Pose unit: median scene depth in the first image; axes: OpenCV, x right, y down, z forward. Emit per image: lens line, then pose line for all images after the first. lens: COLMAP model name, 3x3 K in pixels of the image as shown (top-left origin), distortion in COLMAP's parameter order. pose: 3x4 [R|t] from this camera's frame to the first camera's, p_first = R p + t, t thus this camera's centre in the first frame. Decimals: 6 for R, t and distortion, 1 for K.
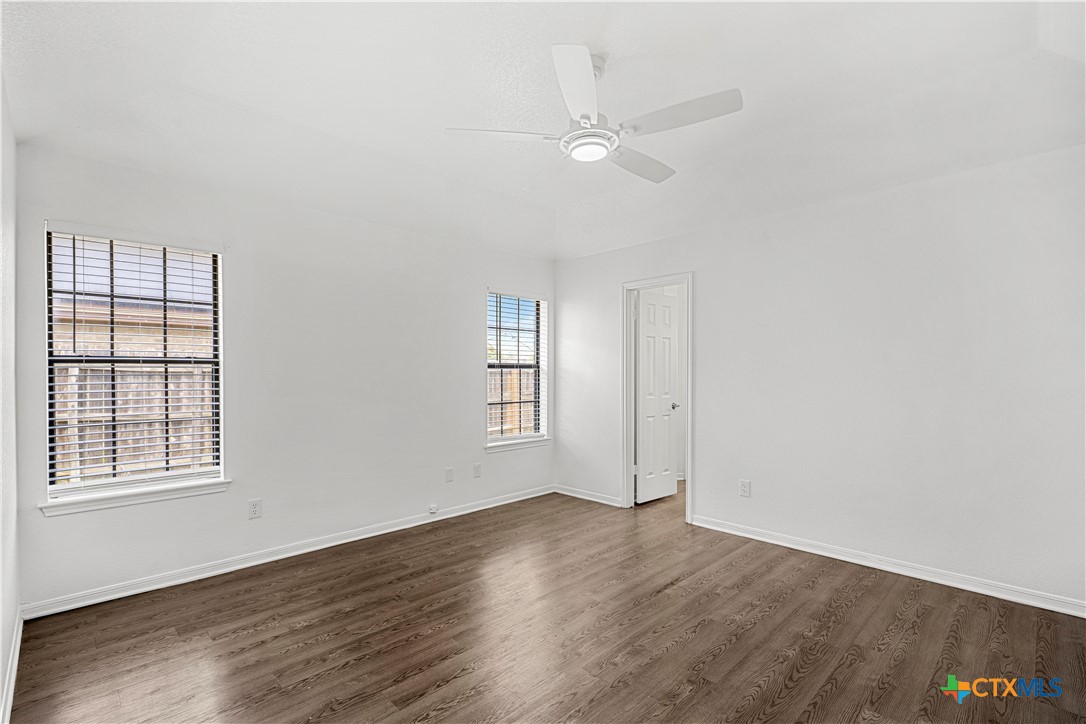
lens RADIAL K [[488.5, 0, 542.7], [0, 488.5, 363.1], [0, 0, 1]] dist [0.005279, -0.003516]
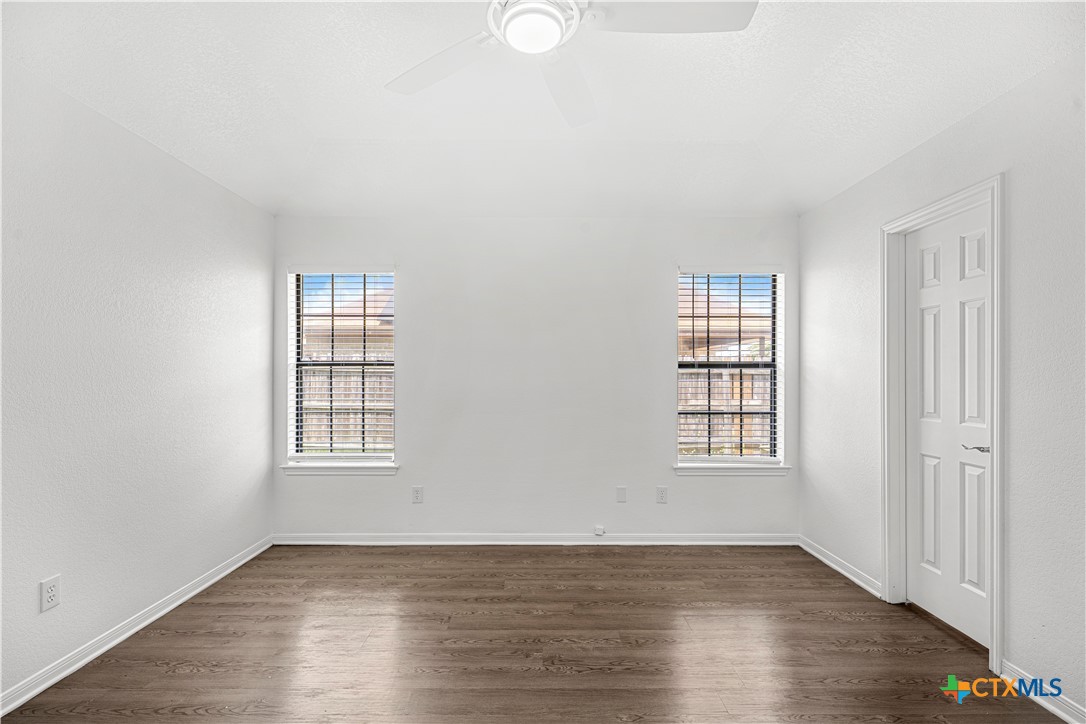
lens RADIAL K [[488.5, 0, 538.5], [0, 488.5, 362.0], [0, 0, 1]] dist [0.005279, -0.003516]
pose [[0.717975, -0.014935, -0.695909, 0.340599], [0.011725, 0.999887, -0.009362, 0.006452], [0.695970, -0.001438, 0.718069, 0.334212]]
